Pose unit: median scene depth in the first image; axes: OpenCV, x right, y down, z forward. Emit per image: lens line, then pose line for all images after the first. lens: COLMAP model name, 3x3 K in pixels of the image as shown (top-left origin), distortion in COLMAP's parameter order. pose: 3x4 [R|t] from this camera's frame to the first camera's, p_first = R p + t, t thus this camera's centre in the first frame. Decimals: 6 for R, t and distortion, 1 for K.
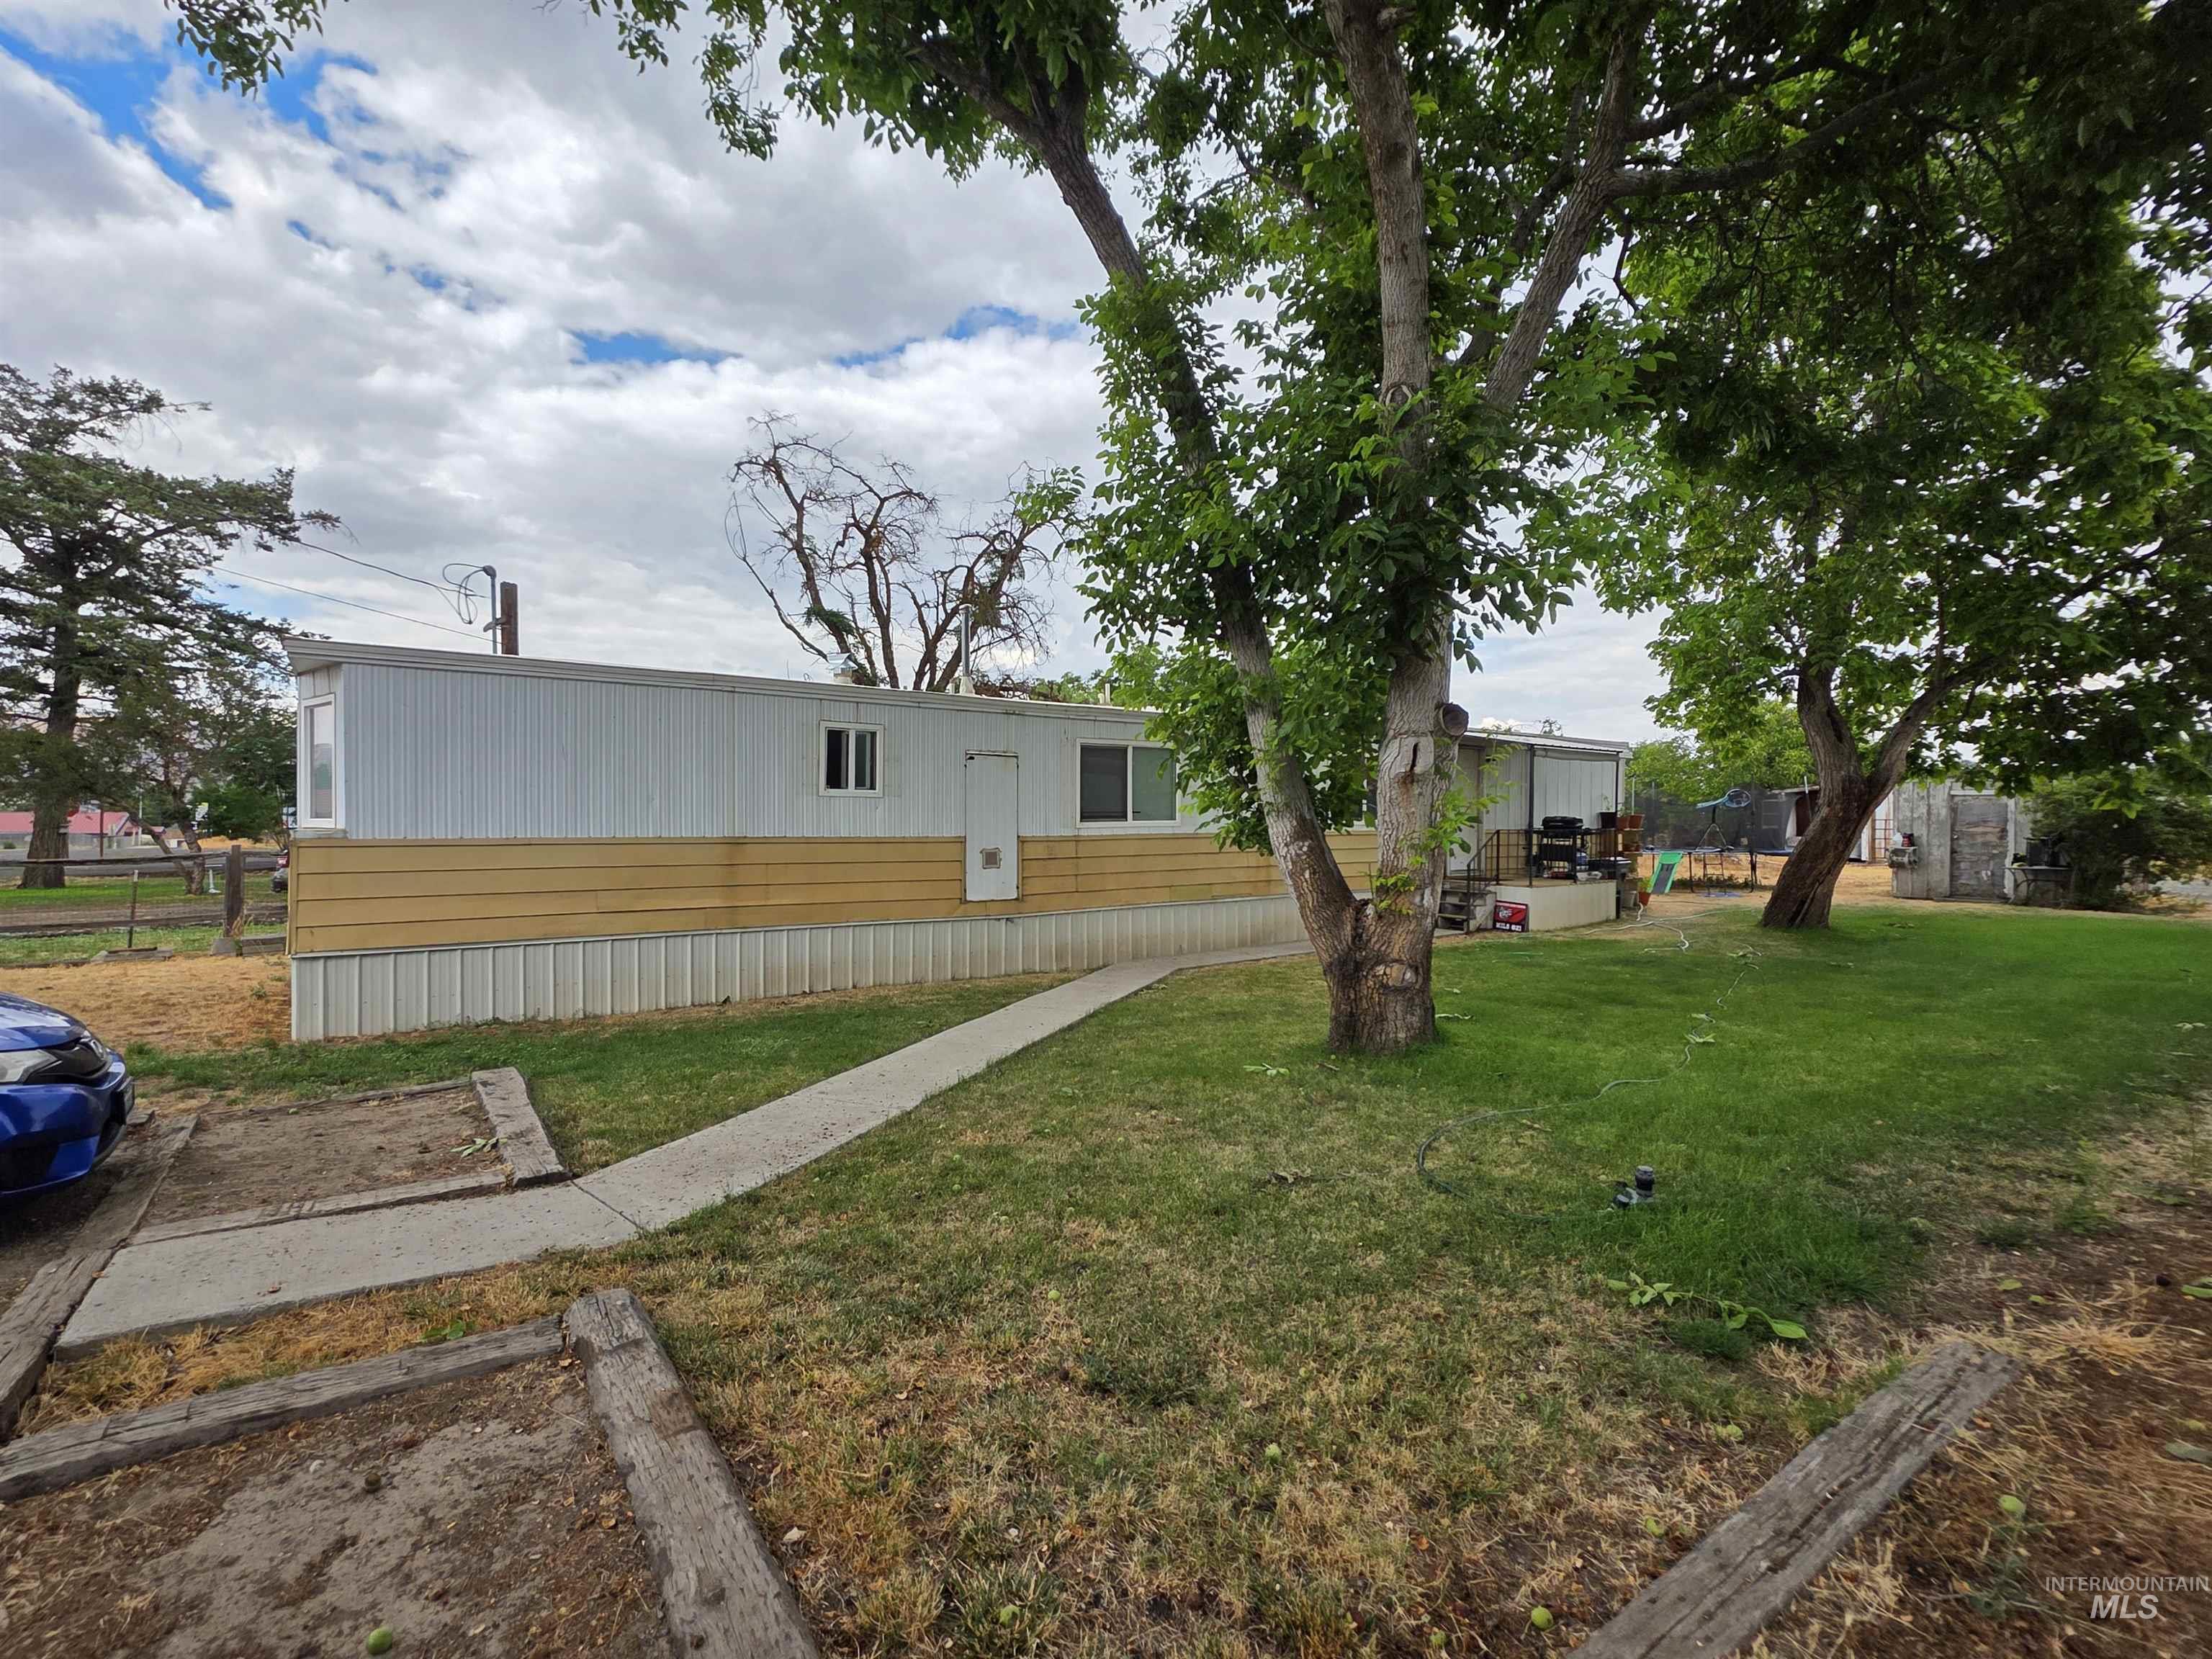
lens RADIAL K [[1018.2, 0, 1103.3], [0, 1018.2, 840.2], [0, 0, 1]] dist [0.001928, 0.001290]
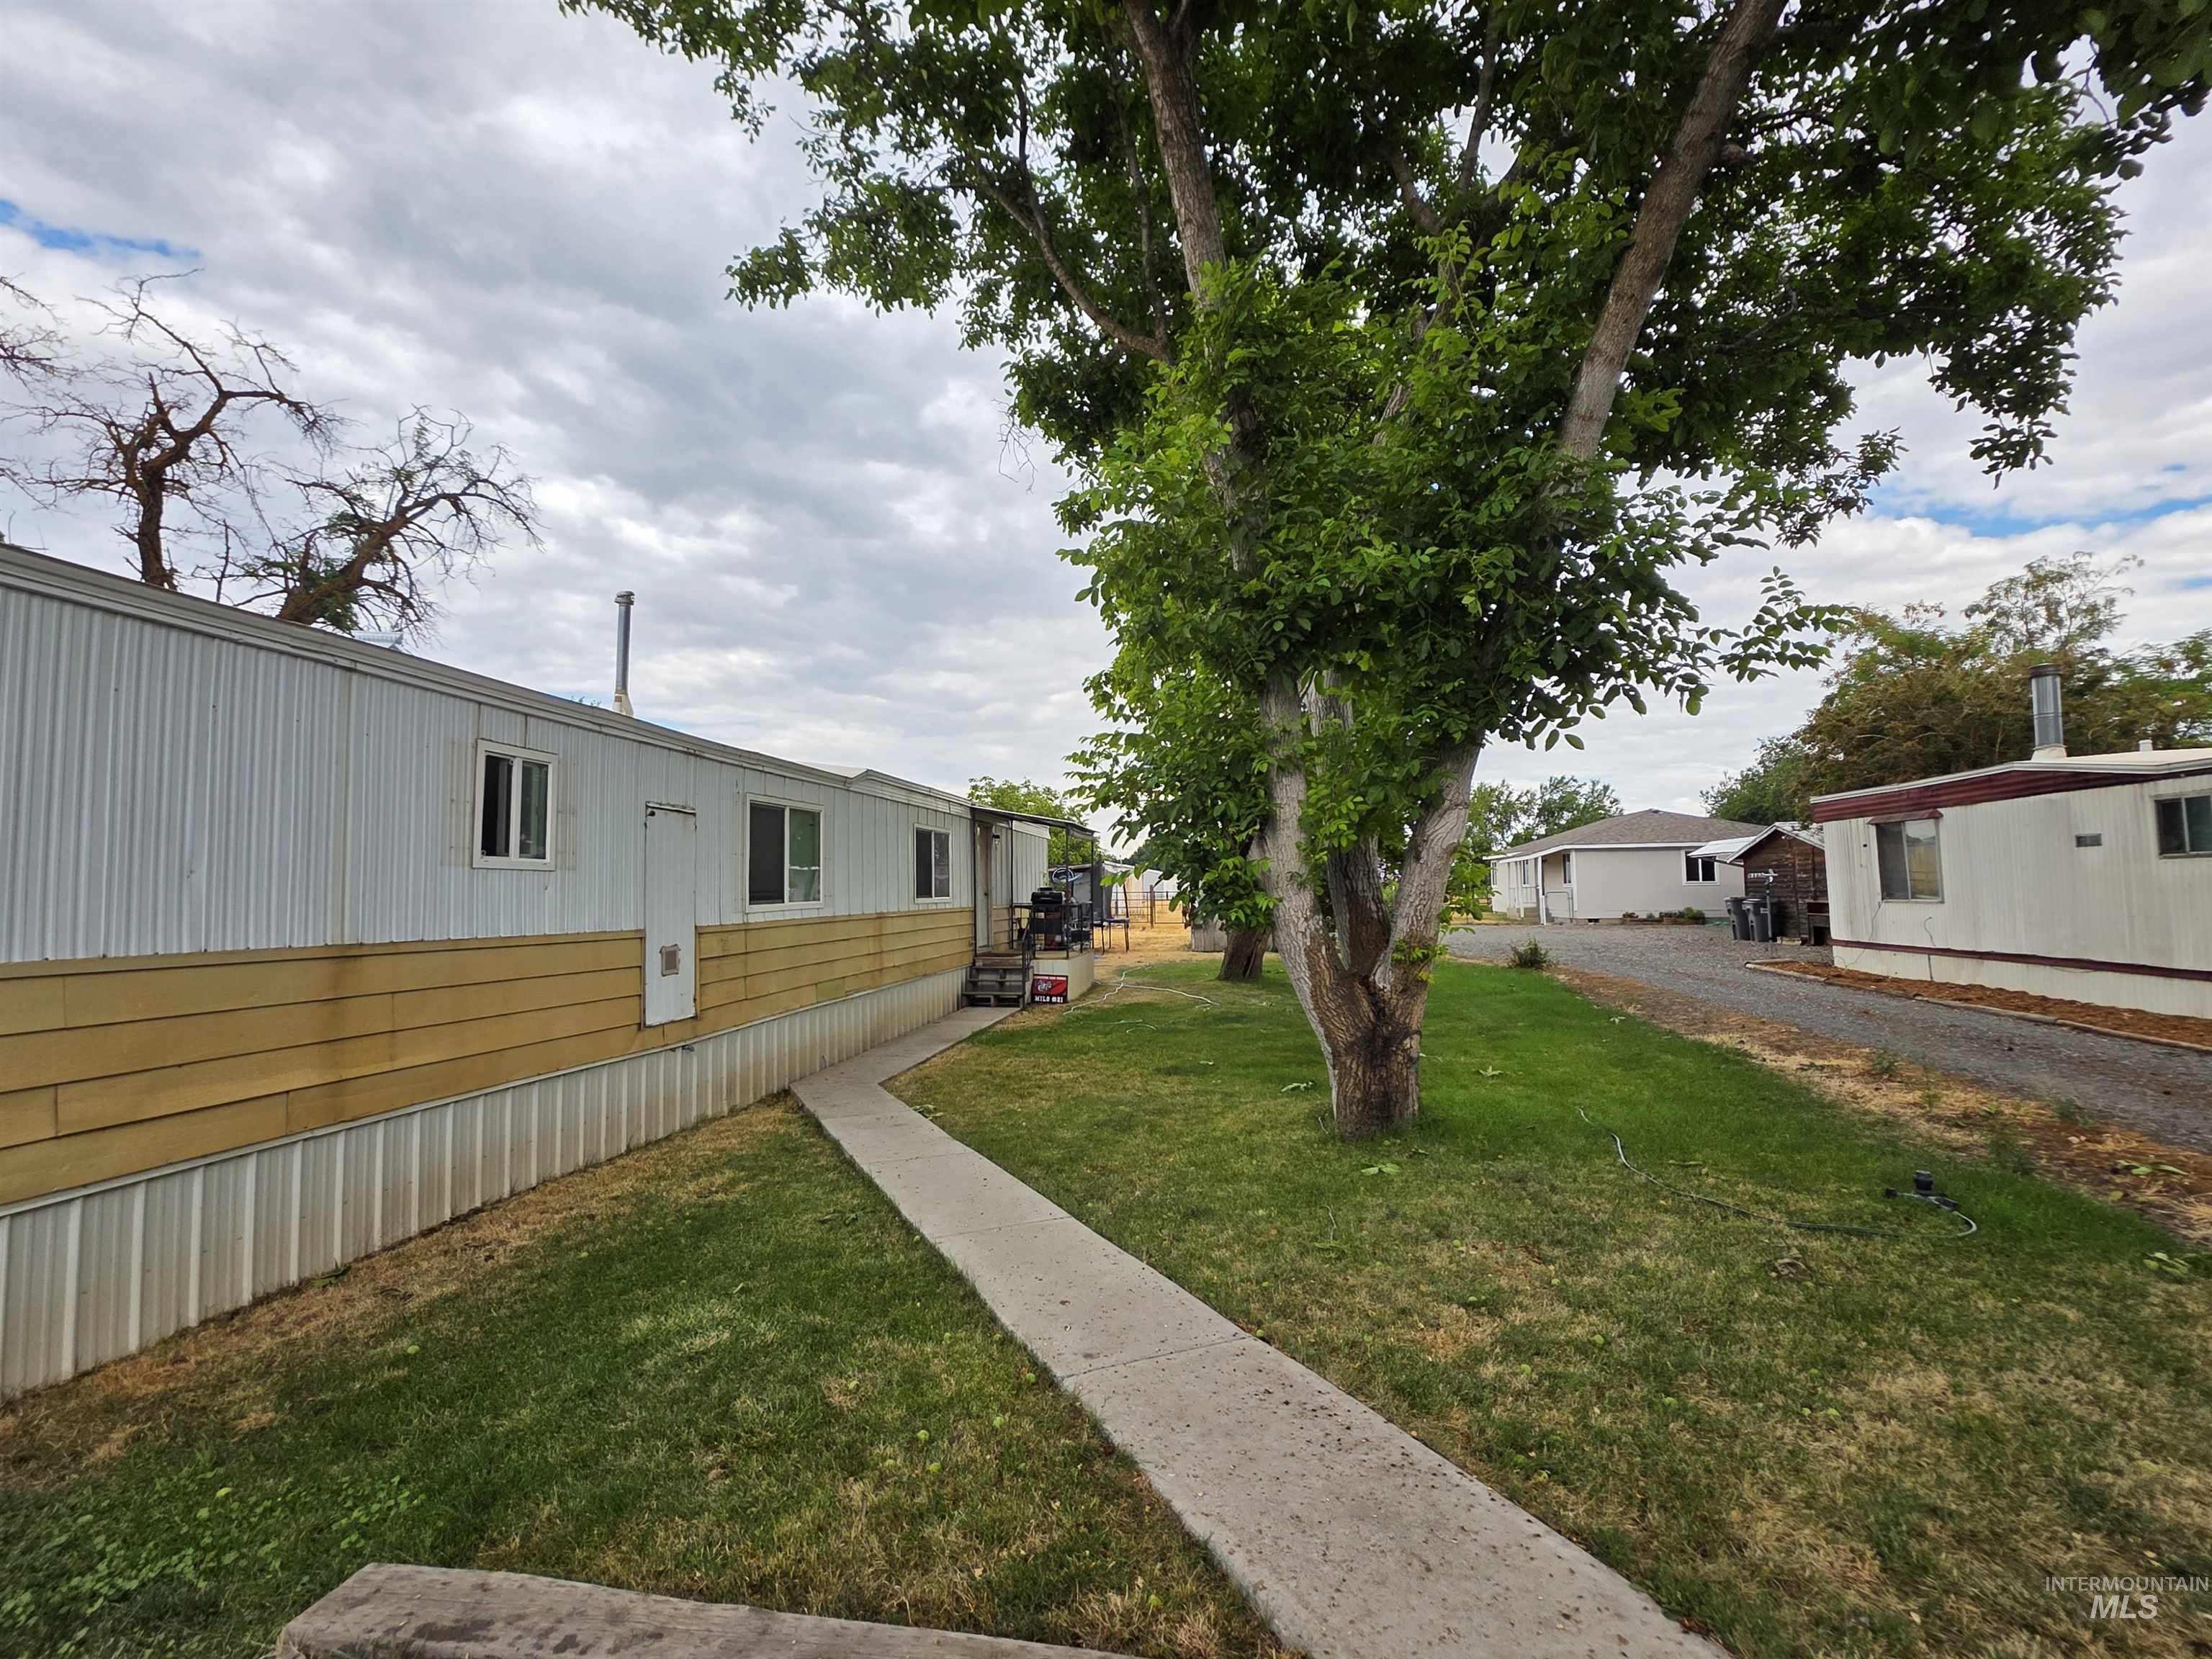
lens RADIAL K [[1018.2, 0, 1093.3], [0, 1018.2, 827.4], [0, 0, 1]] dist [0.001928, 0.001290]
pose [[0.717644, 0.029338, 0.695792, -0.397964], [0.035771, 0.996241, -0.078900, -0.007051], [-0.695491, 0.081511, 0.713896, 0.313381]]
